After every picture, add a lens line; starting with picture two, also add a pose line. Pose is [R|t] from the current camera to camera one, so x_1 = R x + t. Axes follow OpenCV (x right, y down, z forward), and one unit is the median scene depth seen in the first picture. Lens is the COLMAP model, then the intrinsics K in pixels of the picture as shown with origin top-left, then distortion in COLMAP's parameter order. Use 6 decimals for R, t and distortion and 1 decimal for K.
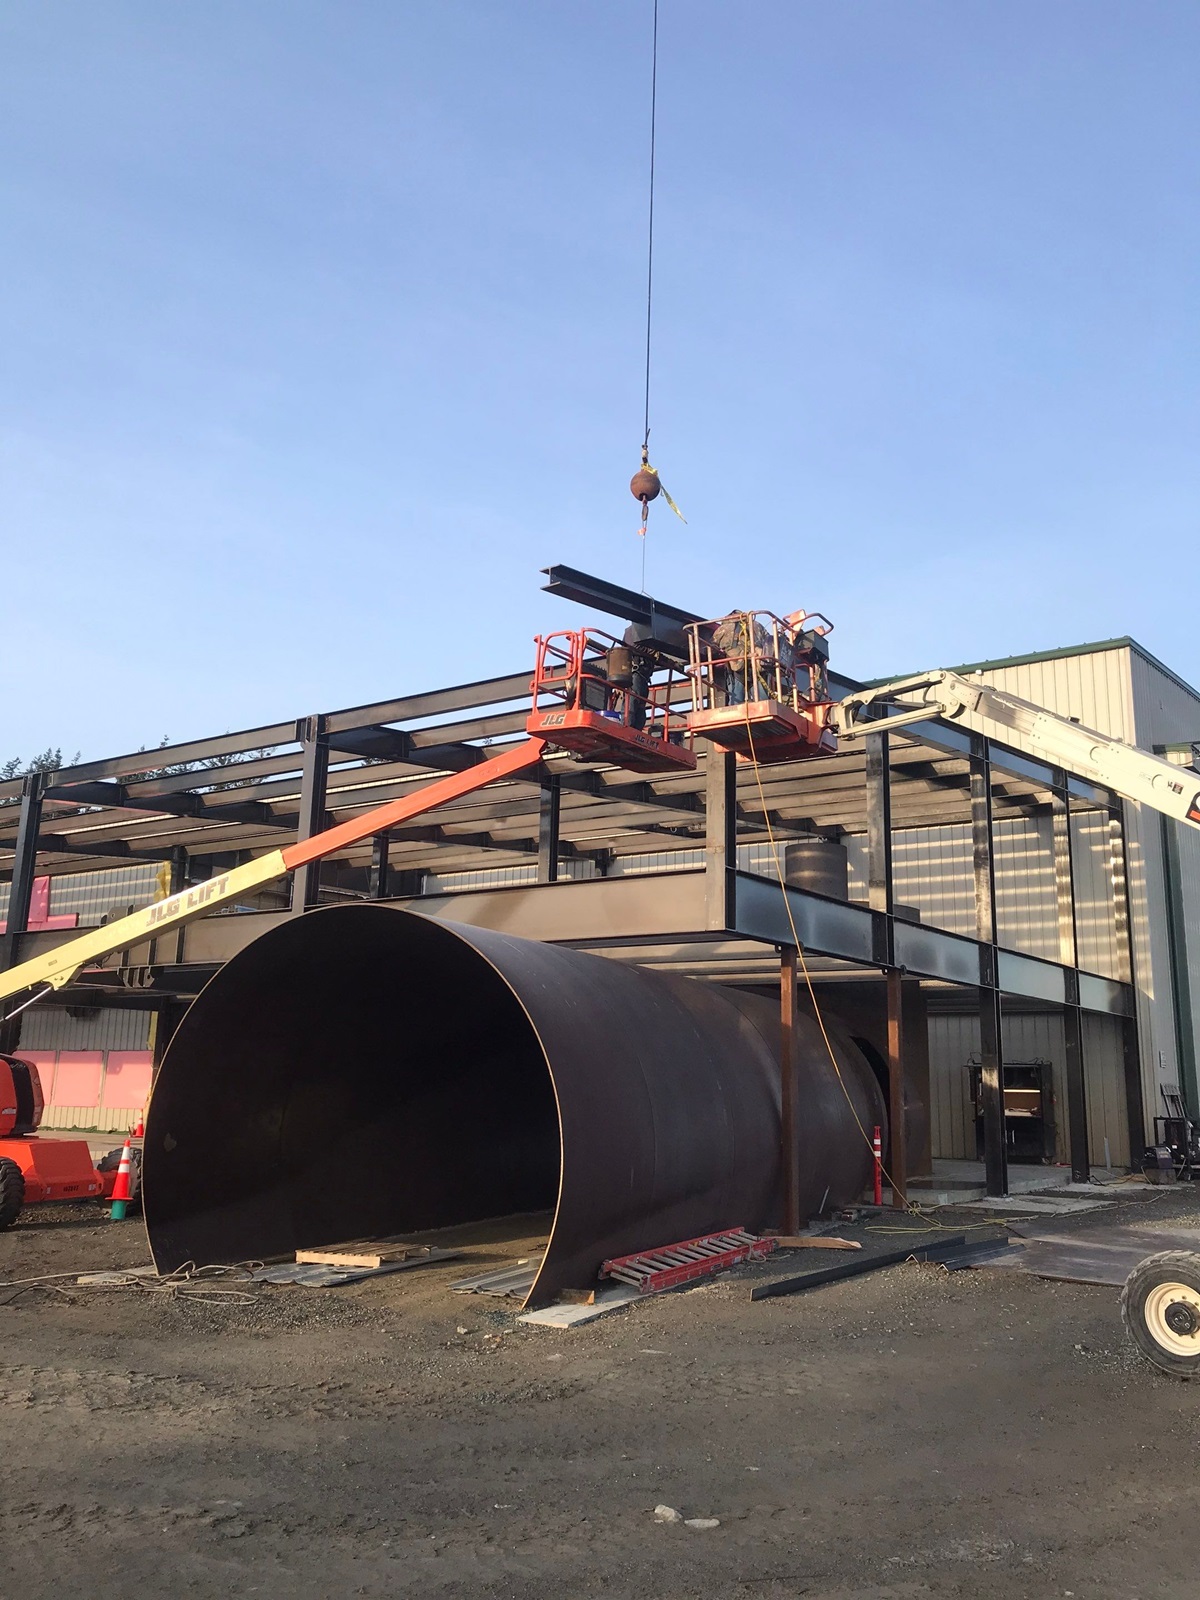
lens RADIAL K [[1227.4, 0, 600.0], [0, 1227.4, 800.0], [0, 0, 1]] dist [0.004961, 0.001292]
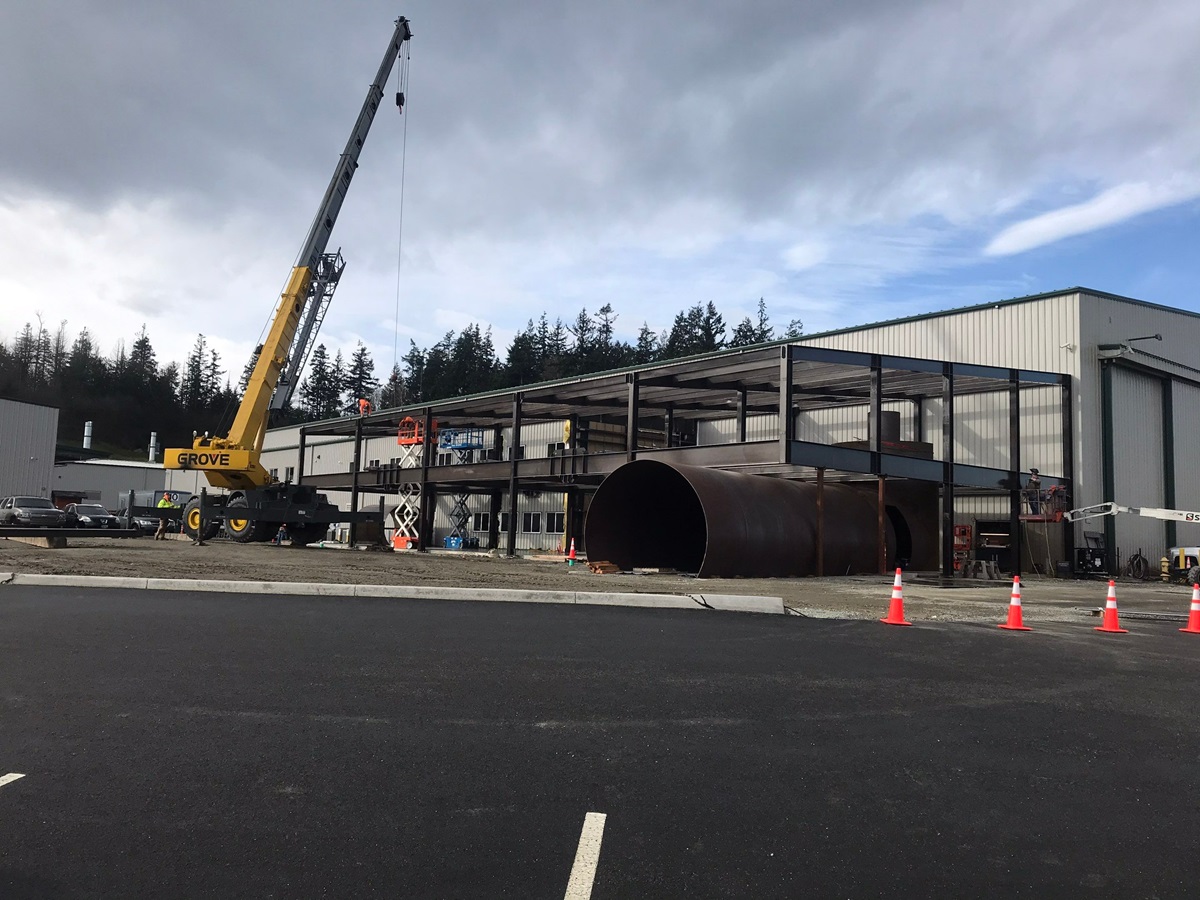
lens RADIAL K [[920.6, 0, 600.0], [0, 920.6, 450.0], [0, 0, 1]] dist [0.004961, 0.001292]
pose [[0.961588, -0.009671, -0.274325, 0.126622], [0.042967, 0.992363, 0.115628, -0.081952], [0.271111, -0.122974, 0.954660, -0.486855]]
